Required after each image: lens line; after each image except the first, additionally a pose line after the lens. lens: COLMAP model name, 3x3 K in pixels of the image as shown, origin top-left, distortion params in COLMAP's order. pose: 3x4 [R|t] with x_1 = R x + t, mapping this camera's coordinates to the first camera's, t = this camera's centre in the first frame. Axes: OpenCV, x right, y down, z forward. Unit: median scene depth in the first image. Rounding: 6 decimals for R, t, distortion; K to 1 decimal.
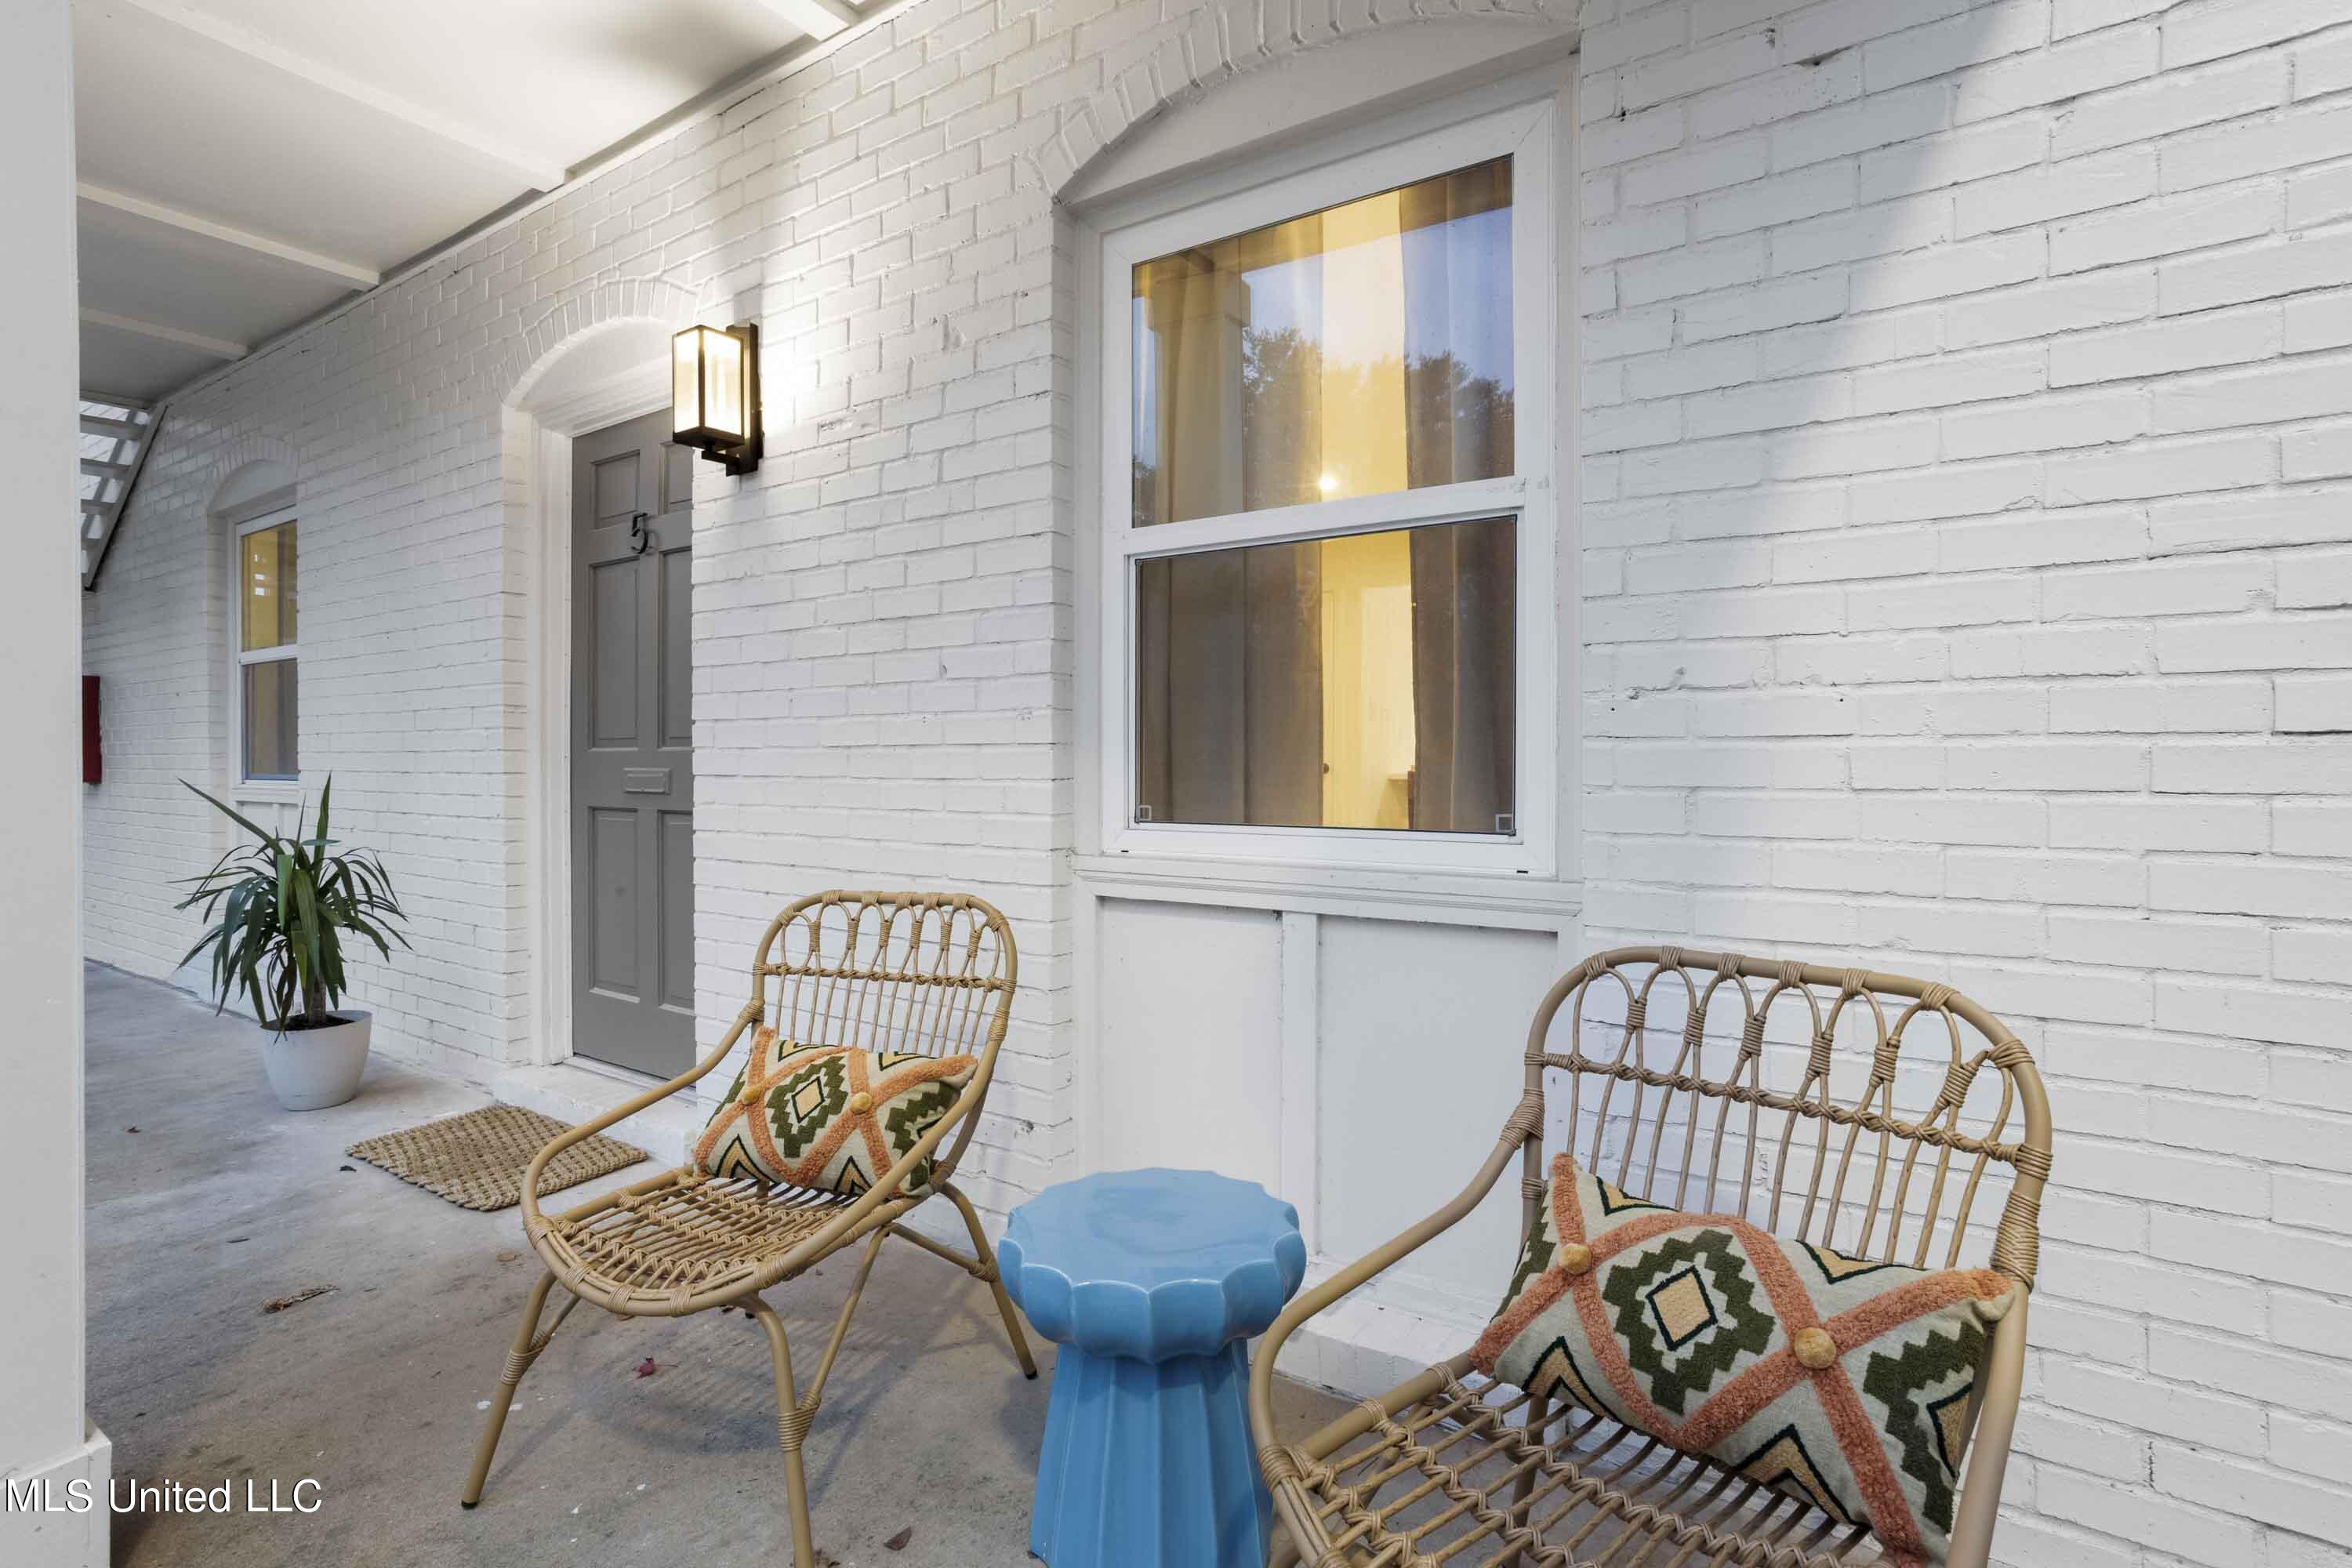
lens RADIAL K [[1137.8, 0, 1189.5], [0, 1137.8, 777.7], [0, 0, 1]] dist [-0.039103, 0.023156]
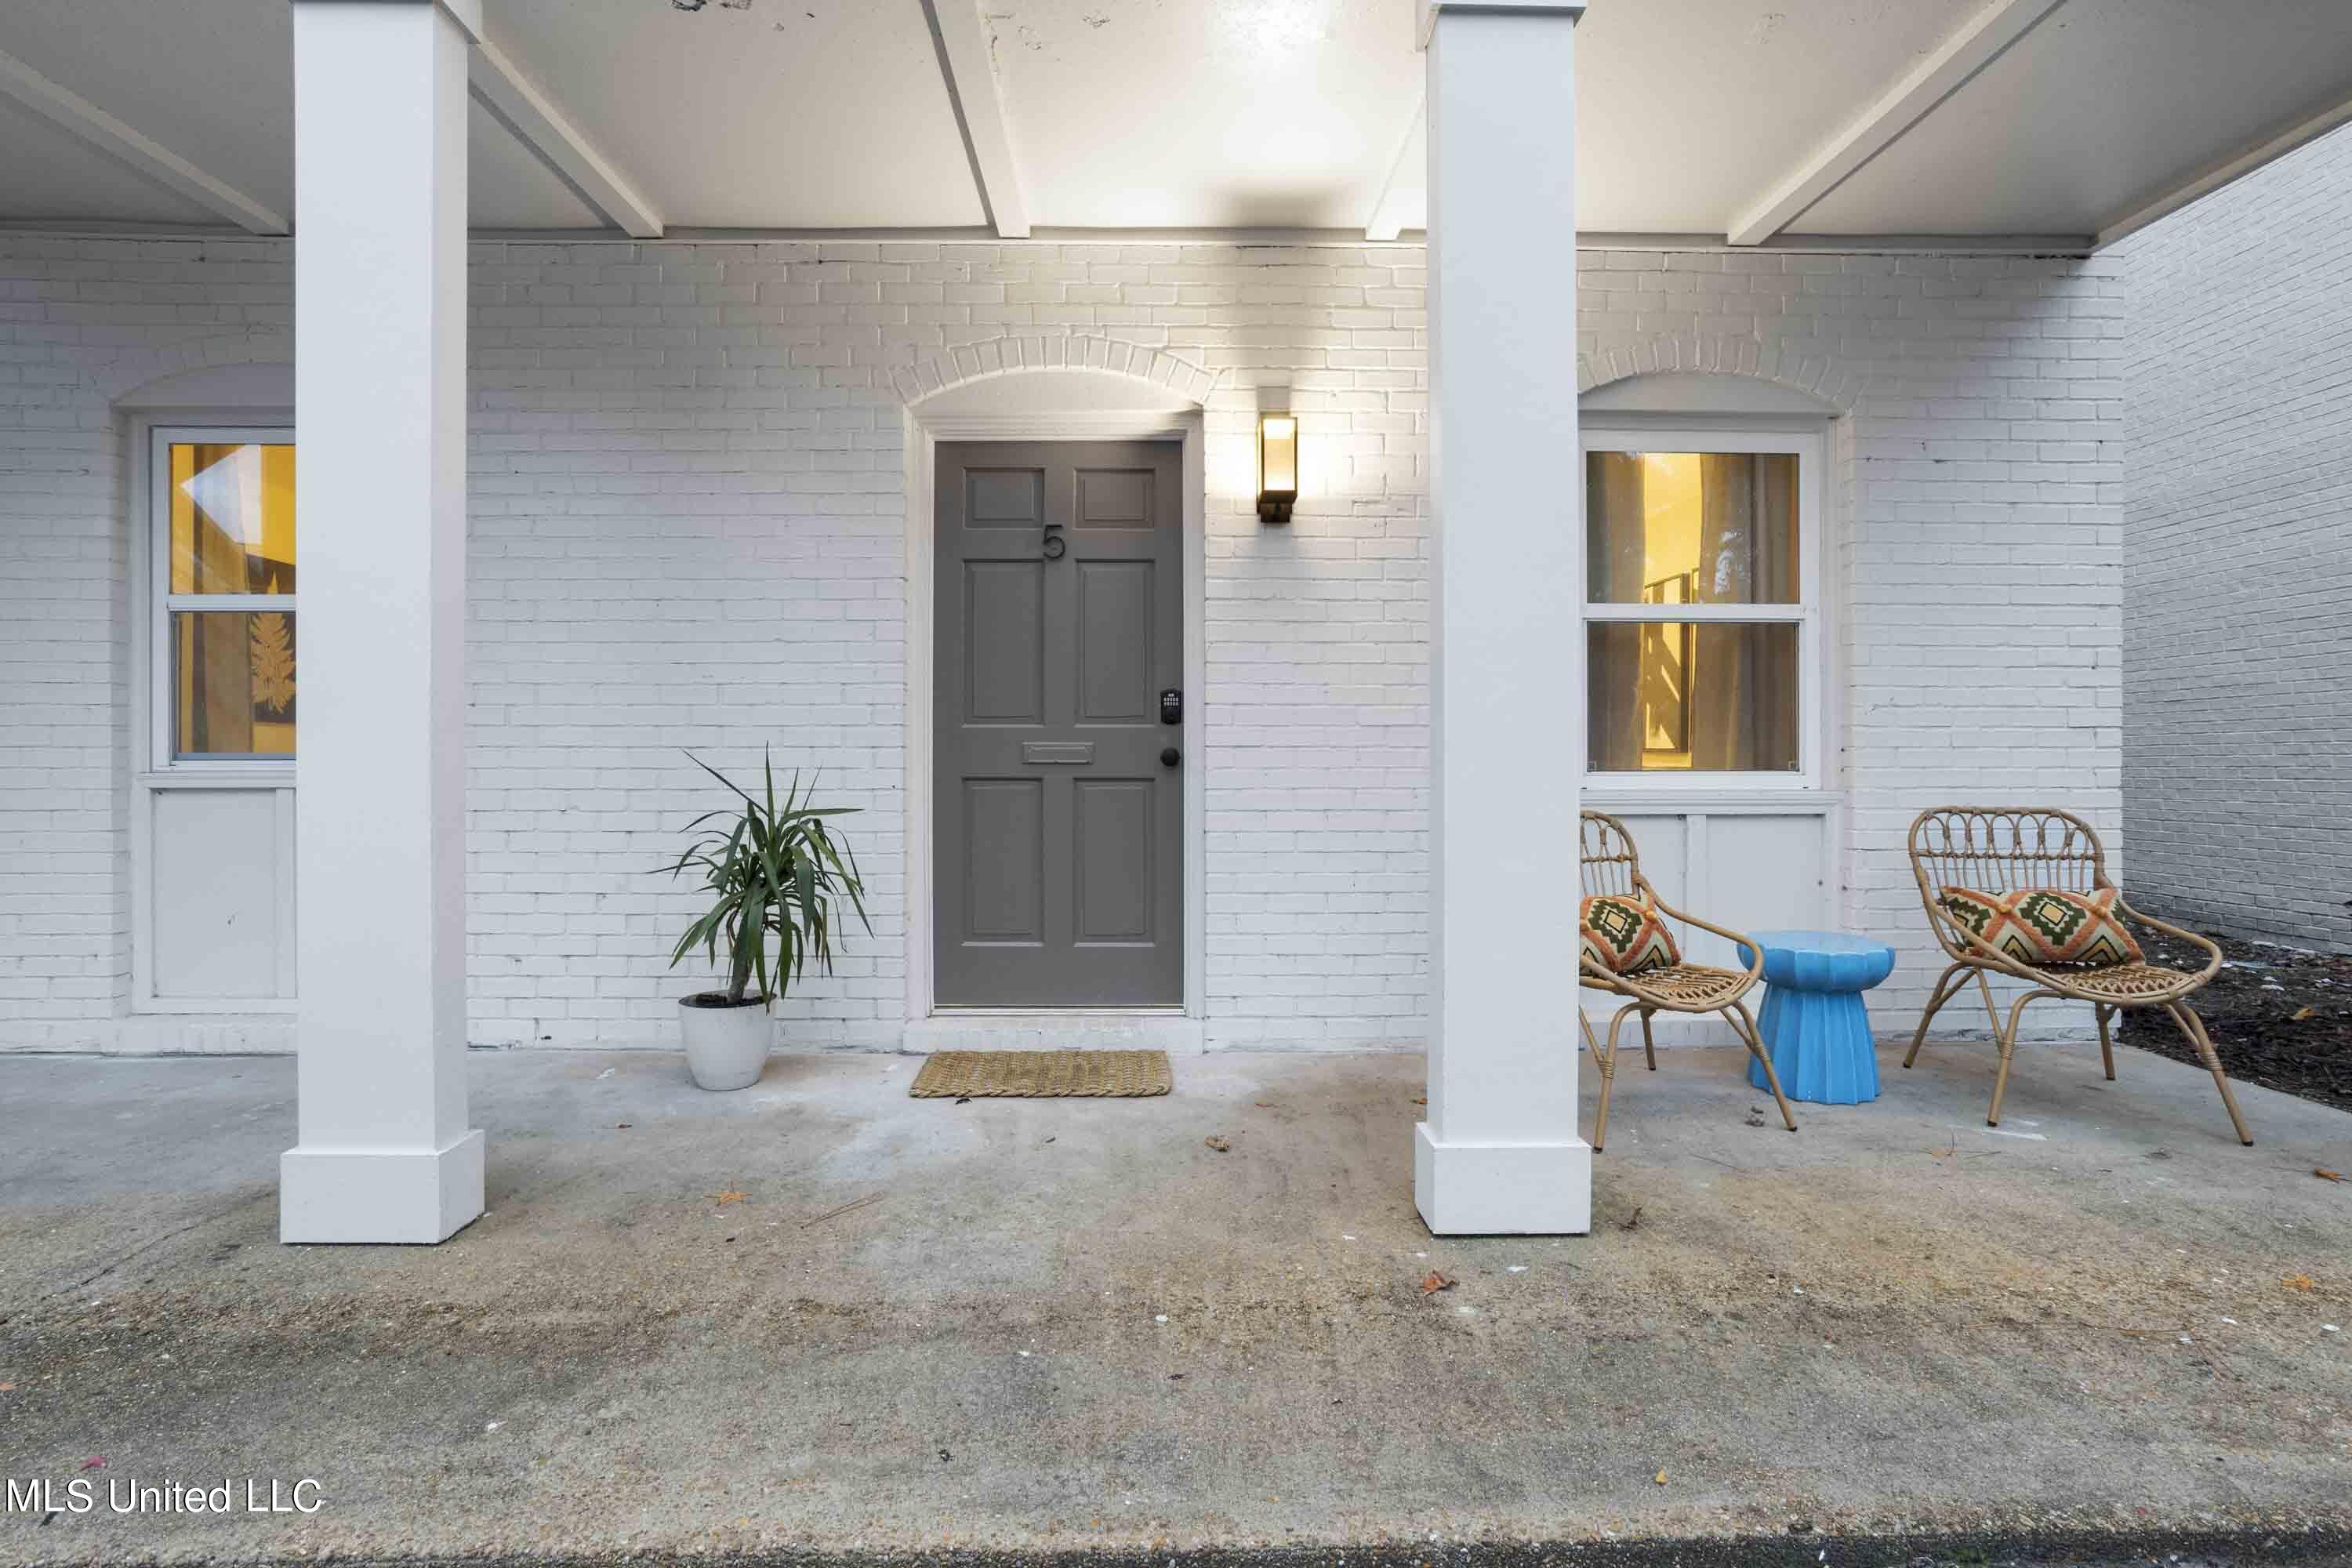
lens RADIAL K [[1137.8, 0, 1173.0], [0, 1137.8, 761.6], [0, 0, 1]] dist [-0.039103, 0.023156]
pose [[0.816803, -0.003015, 0.576909, -1.920639], [0.008867, 0.999934, -0.007328, 0.038788], [-0.576849, 0.011101, 0.816776, -0.058839]]
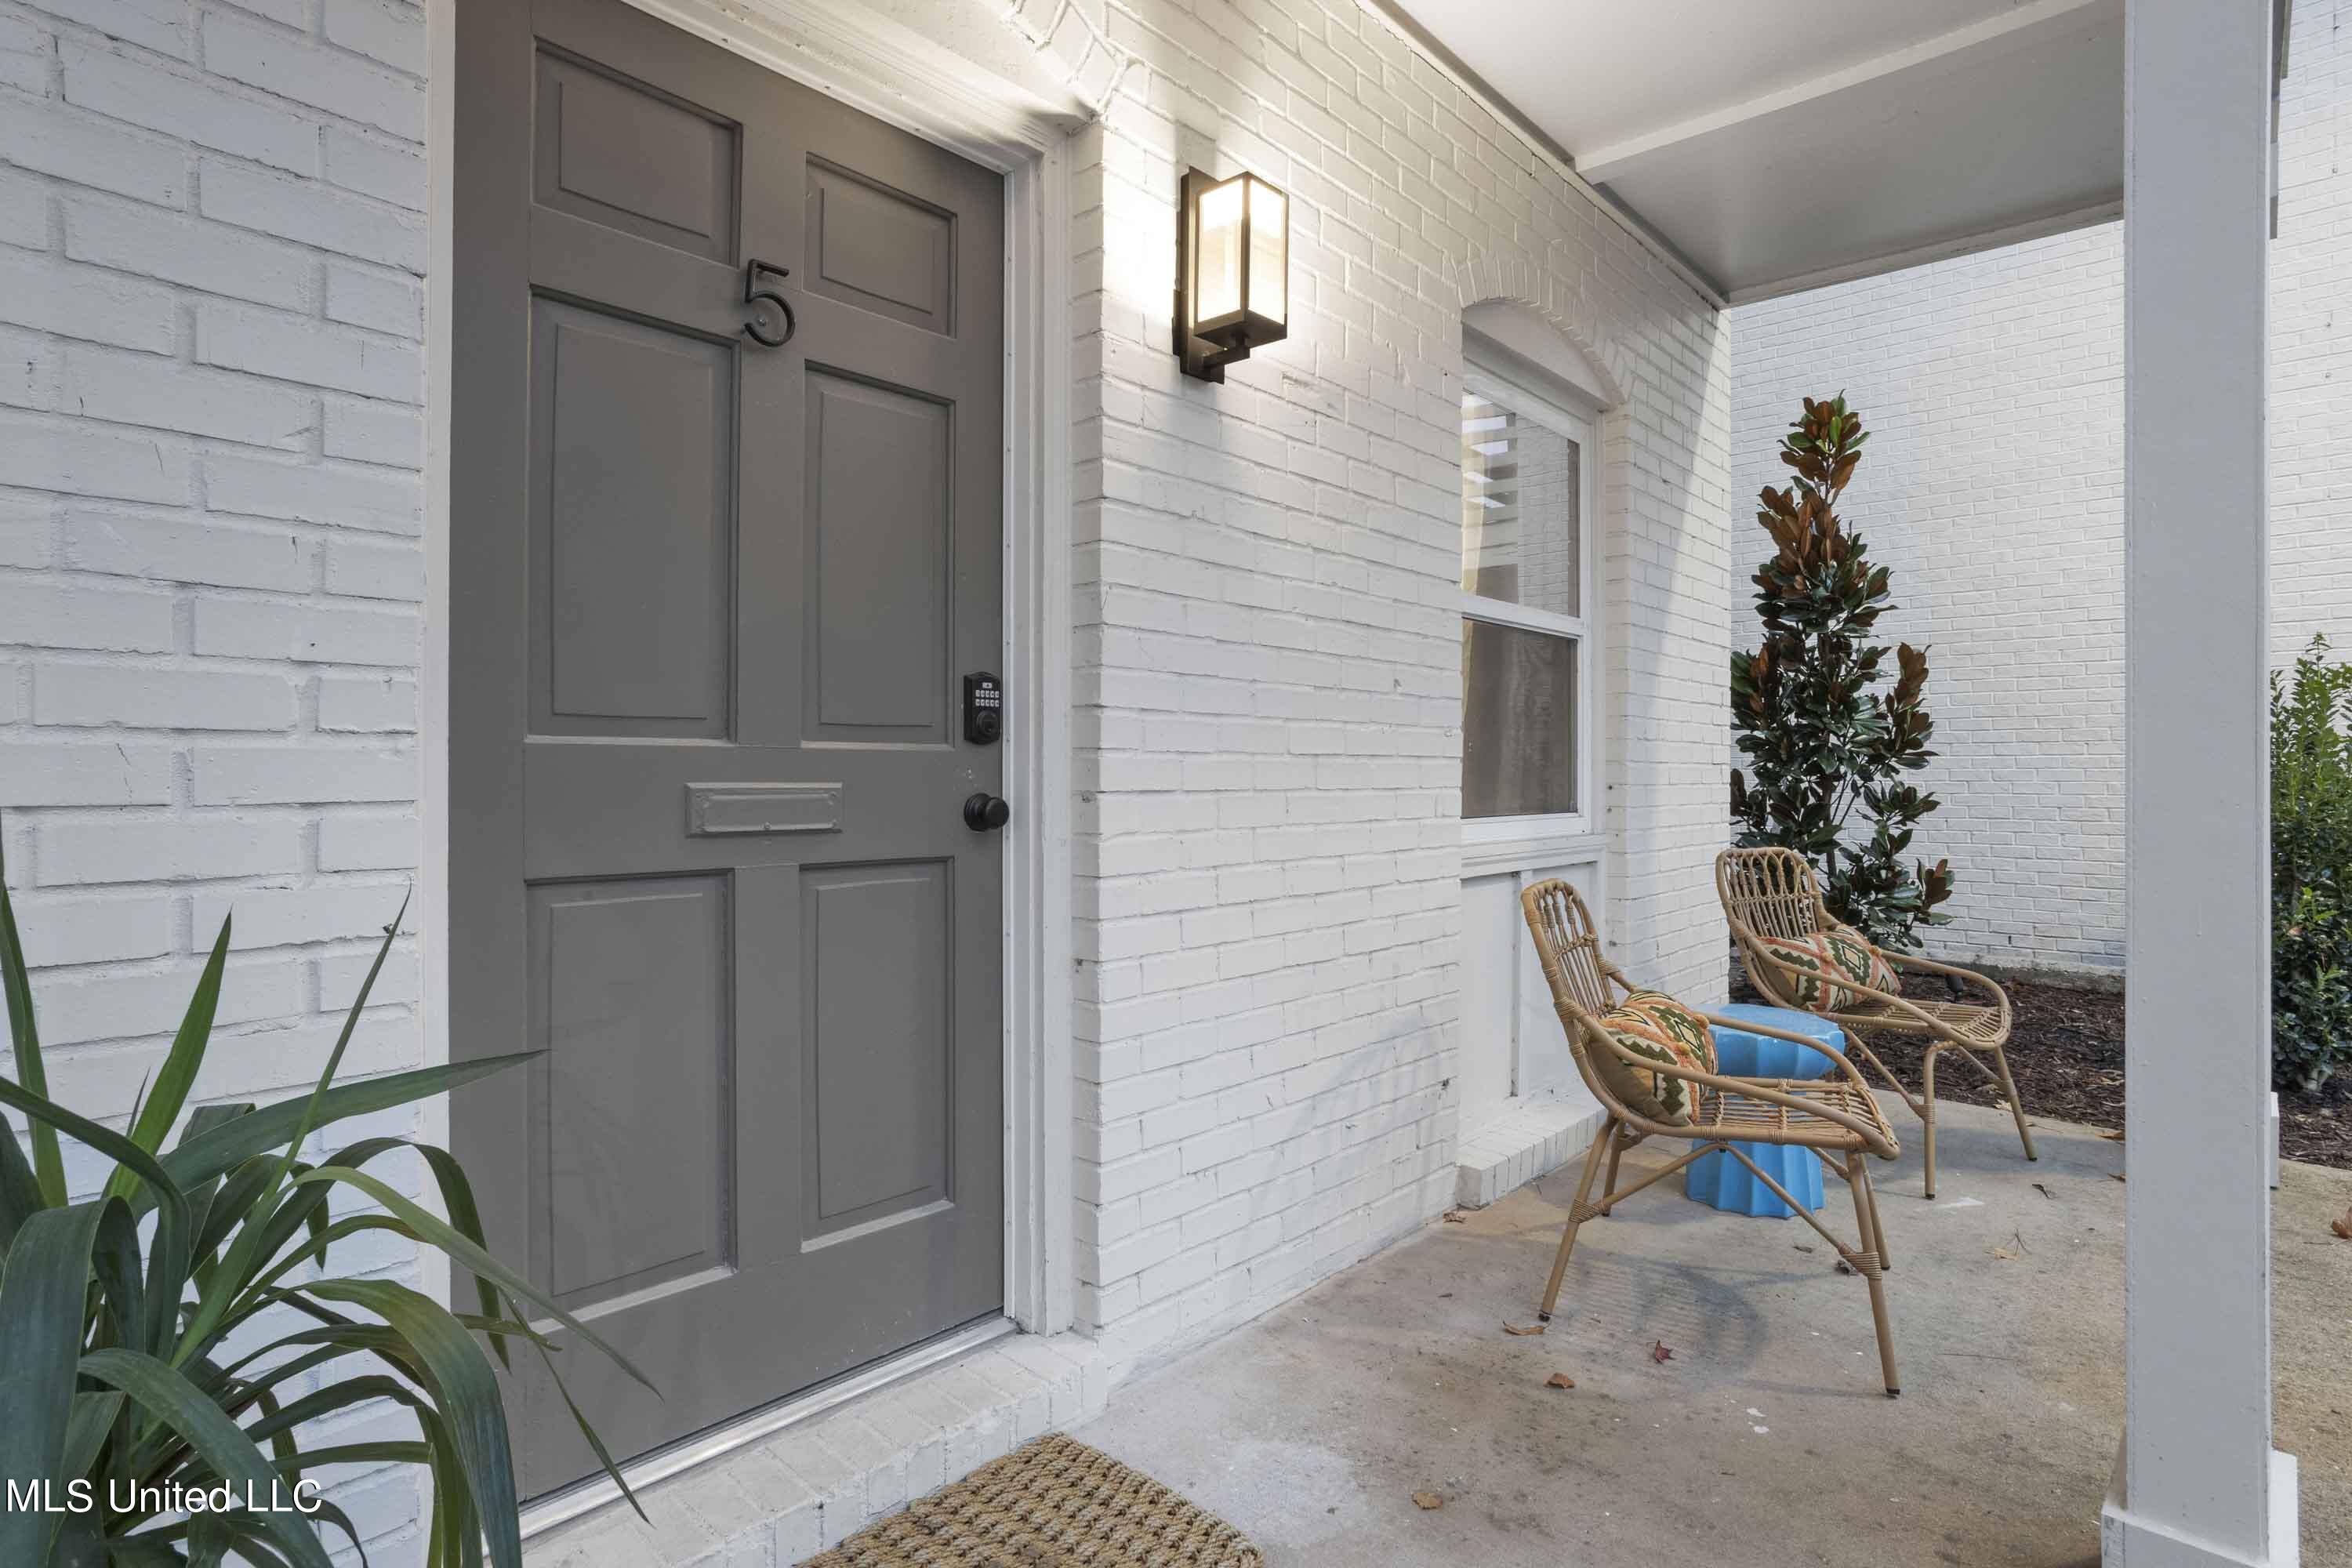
lens RADIAL K [[1207.1, 0, 1170.7], [0, 1207.1, 770.1], [0, 0, 1]] dist [-0.023870, -0.000495]
pose [[0.155118, 0.001466, 0.987895, -1.757640], [0.010749, 0.999937, -0.003172, -0.018519], [-0.987837, 0.011111, 0.155092, 1.349991]]
